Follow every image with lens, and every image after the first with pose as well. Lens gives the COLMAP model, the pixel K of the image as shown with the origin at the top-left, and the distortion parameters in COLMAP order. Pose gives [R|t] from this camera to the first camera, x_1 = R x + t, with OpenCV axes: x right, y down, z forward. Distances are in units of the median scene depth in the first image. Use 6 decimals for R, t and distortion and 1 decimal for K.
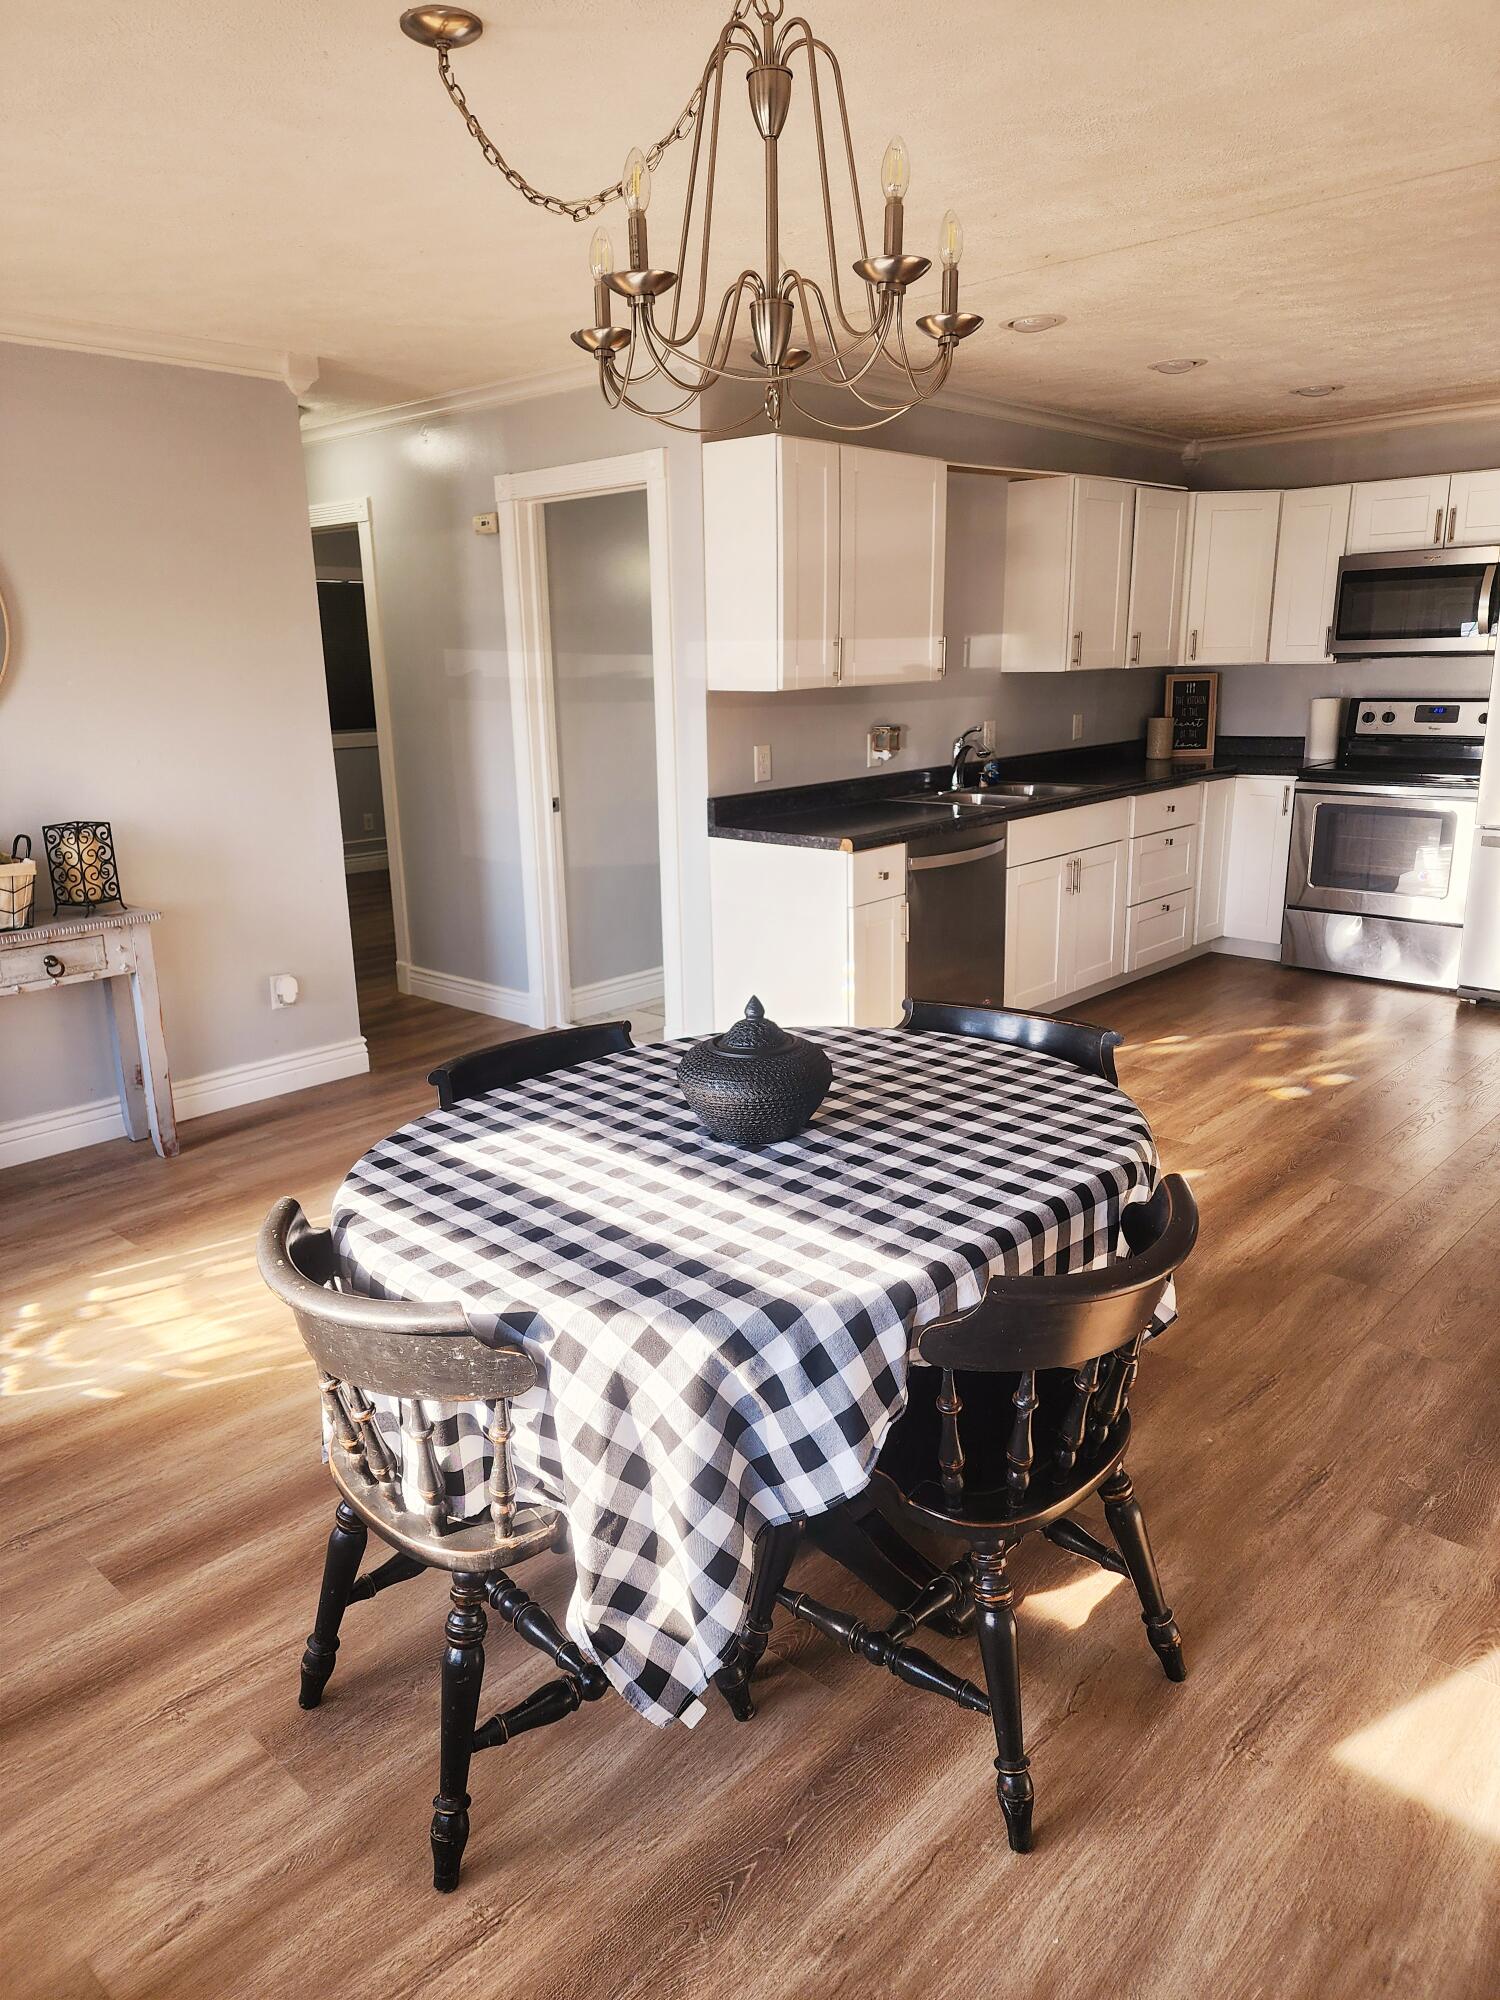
lens RADIAL K [[1346.3, 0, 752.1], [0, 1346.3, 997.4], [0, 0, 1]] dist [0.086385, -0.076329]
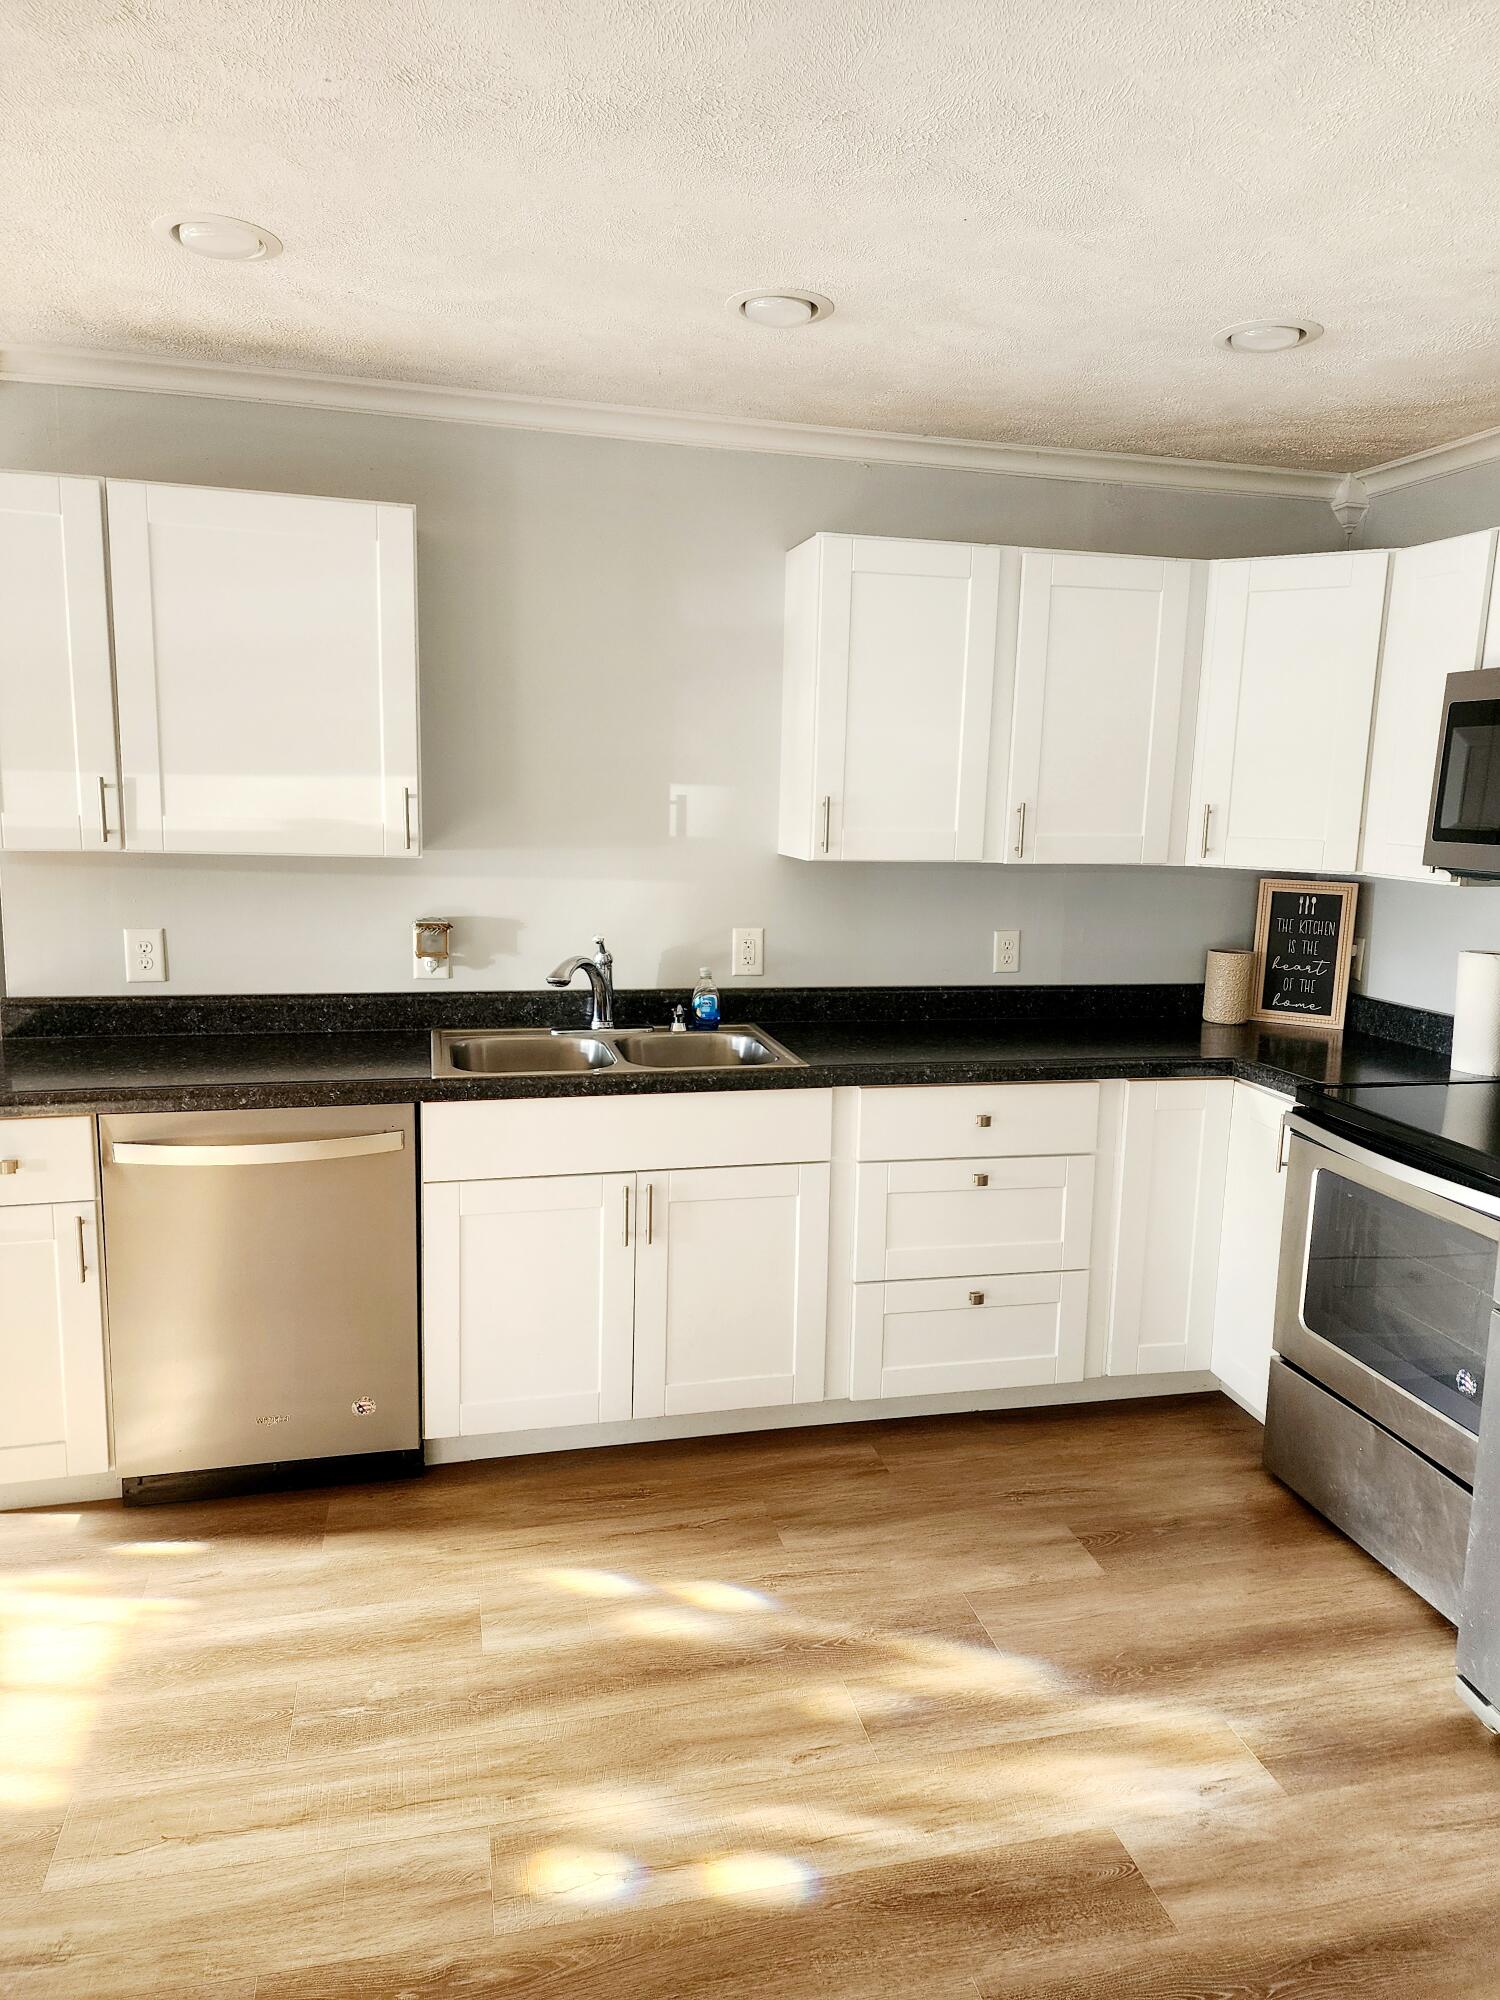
lens RADIAL K [[1346.3, 0, 752.1], [0, 1346.3, 997.4], [0, 0, 1]] dist [0.086385, -0.076329]
pose [[0.830029, 0.126943, -0.543081, 0.516027], [-0.179434, 0.982762, -0.044525, -0.146107], [0.528067, 0.134405, 0.838499, 0.490605]]
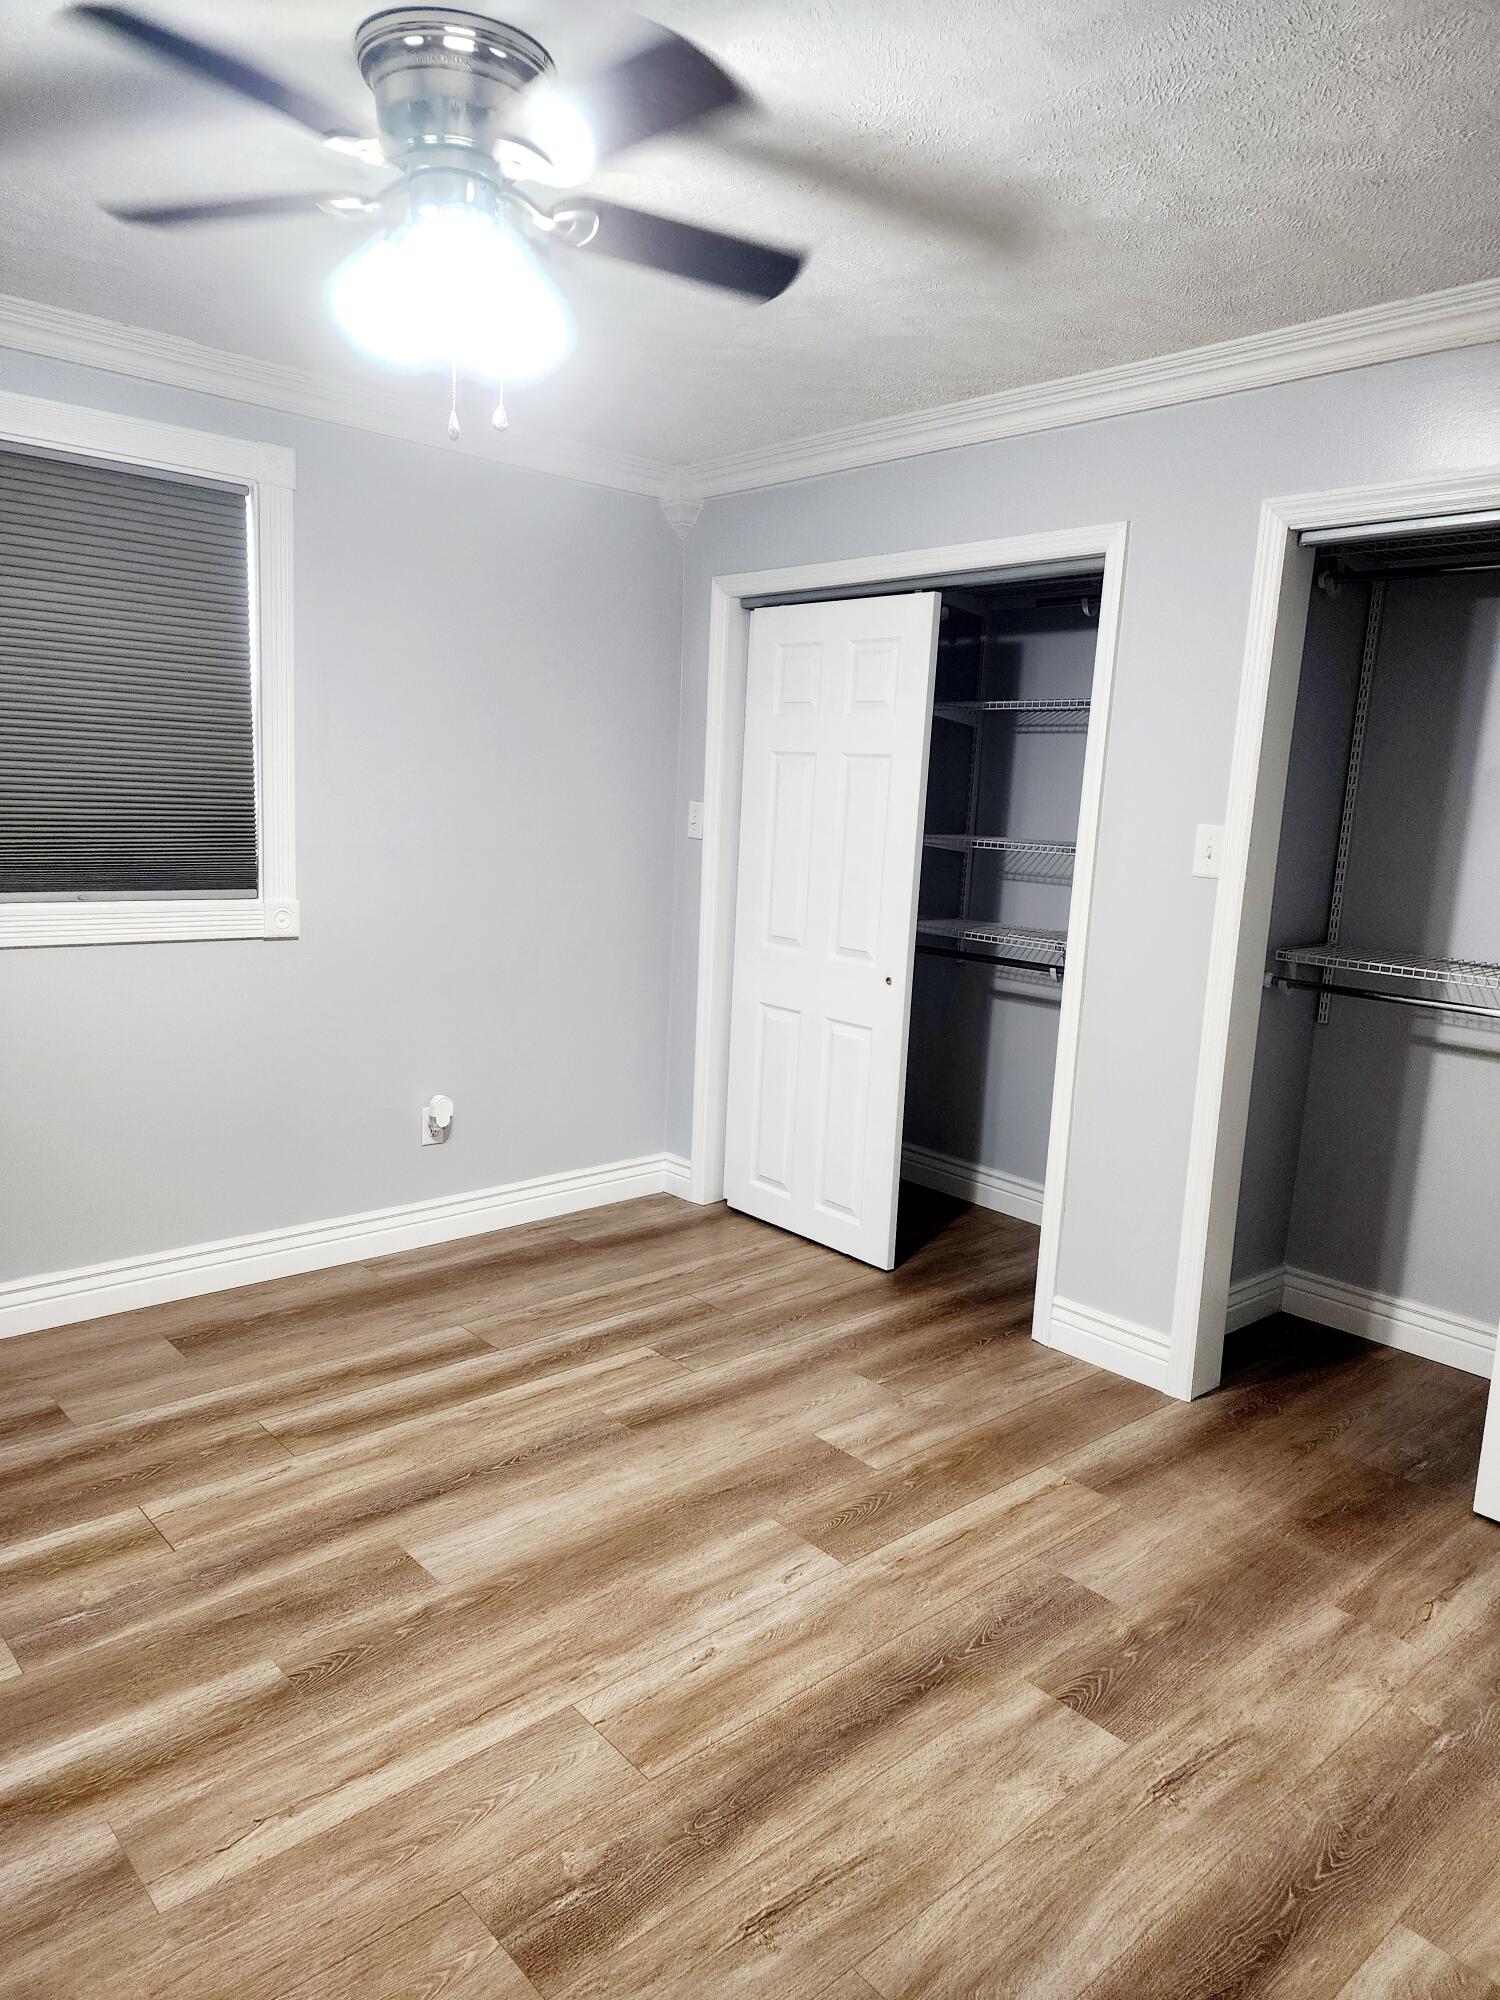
lens RADIAL K [[1346.3, 0, 752.1], [0, 1346.3, 997.4], [0, 0, 1]] dist [0.086385, -0.076329]
pose [[-0.996845, -0.042642, 0.066940, 0.507495], [-0.012202, 0.915723, 0.401624, -0.280665], [-0.078425, 0.399540, -0.913355, 1.121520]]
